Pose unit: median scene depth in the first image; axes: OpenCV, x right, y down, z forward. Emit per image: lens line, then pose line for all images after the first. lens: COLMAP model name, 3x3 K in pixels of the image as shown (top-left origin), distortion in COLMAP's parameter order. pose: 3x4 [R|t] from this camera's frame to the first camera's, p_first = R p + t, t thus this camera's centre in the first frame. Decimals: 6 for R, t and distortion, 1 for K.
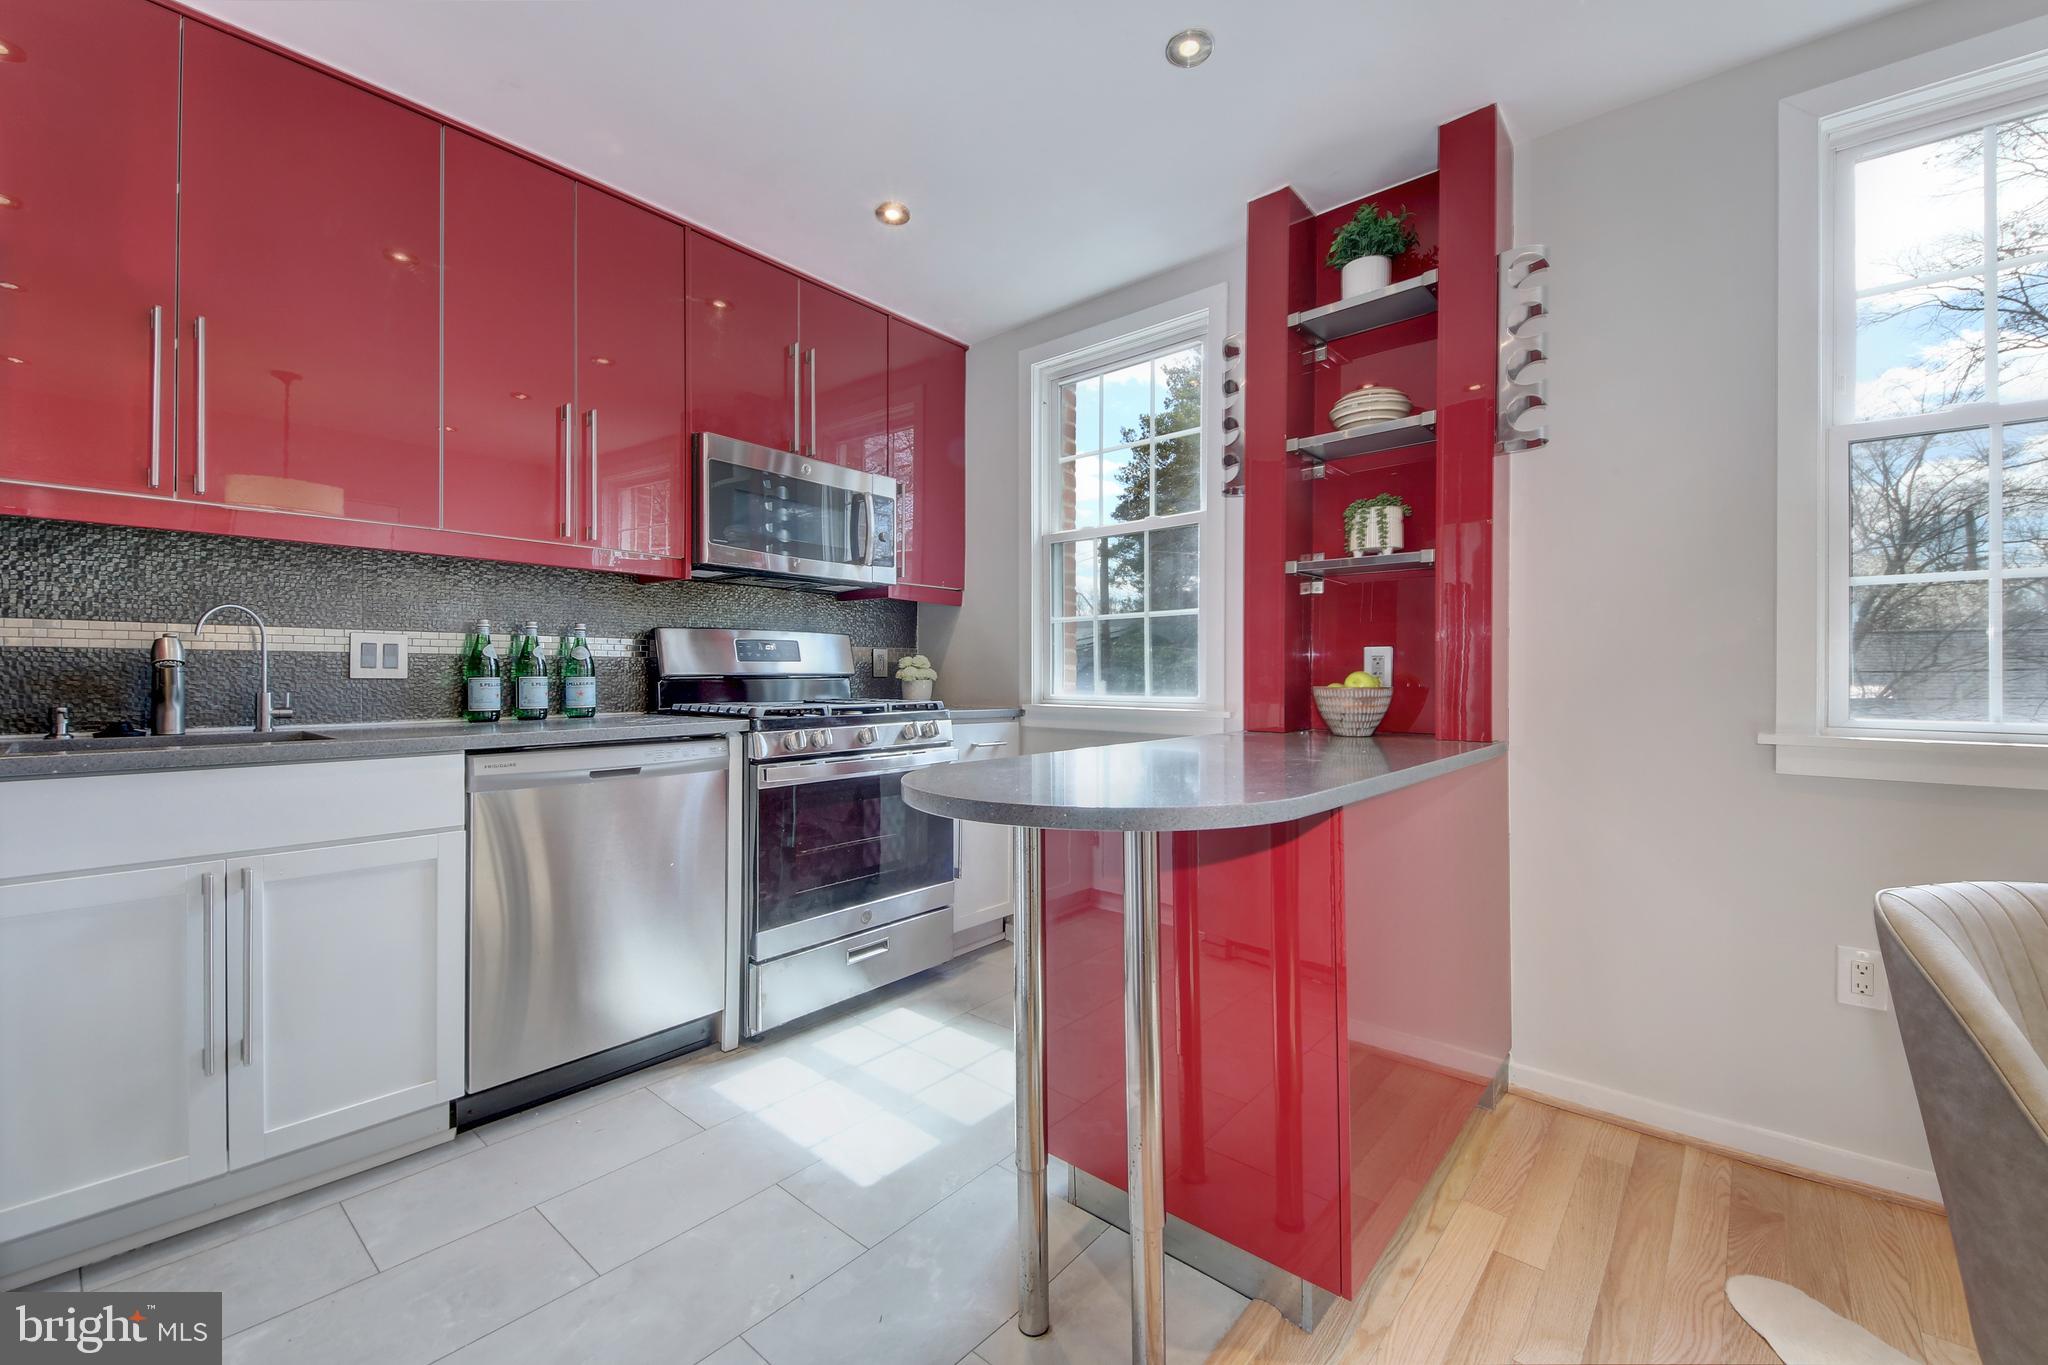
lens RADIAL K [[824.4, 0, 1047.0], [0, 824.4, 673.5], [0, 0, 1]] dist [0.061712, -0.035948]
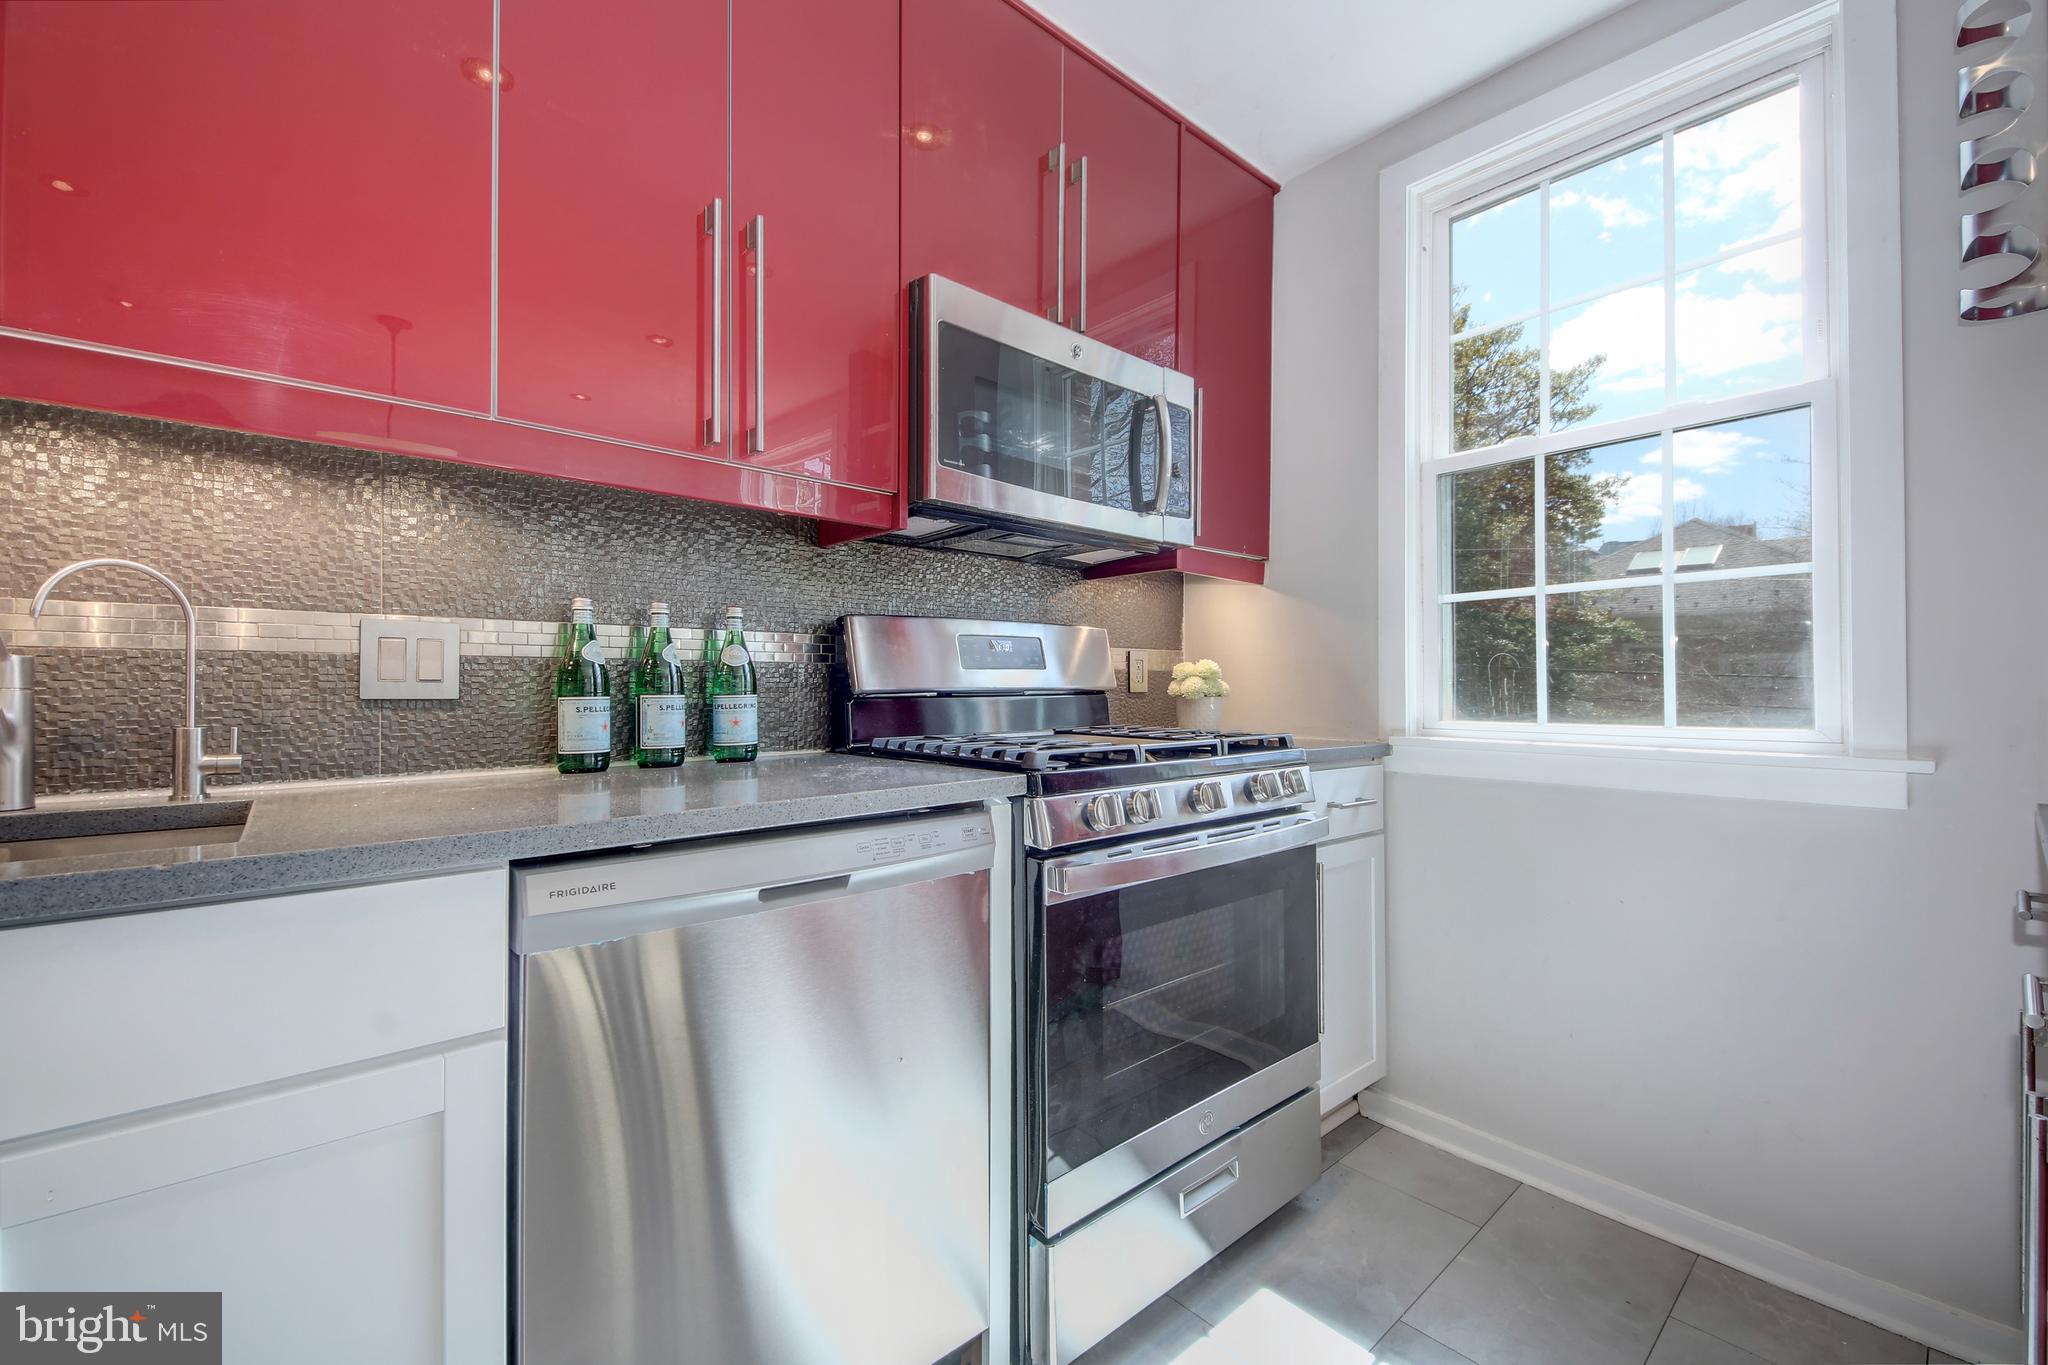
lens RADIAL K [[824.4, 0, 1047.0], [0, 824.4, 673.5], [0, 0, 1]] dist [0.061712, -0.035948]
pose [[0.990815, -0.004727, -0.135139, -0.255528], [0.002801, 0.999892, -0.014443, -0.002026], [0.135193, 0.013932, 0.990721, 0.440215]]
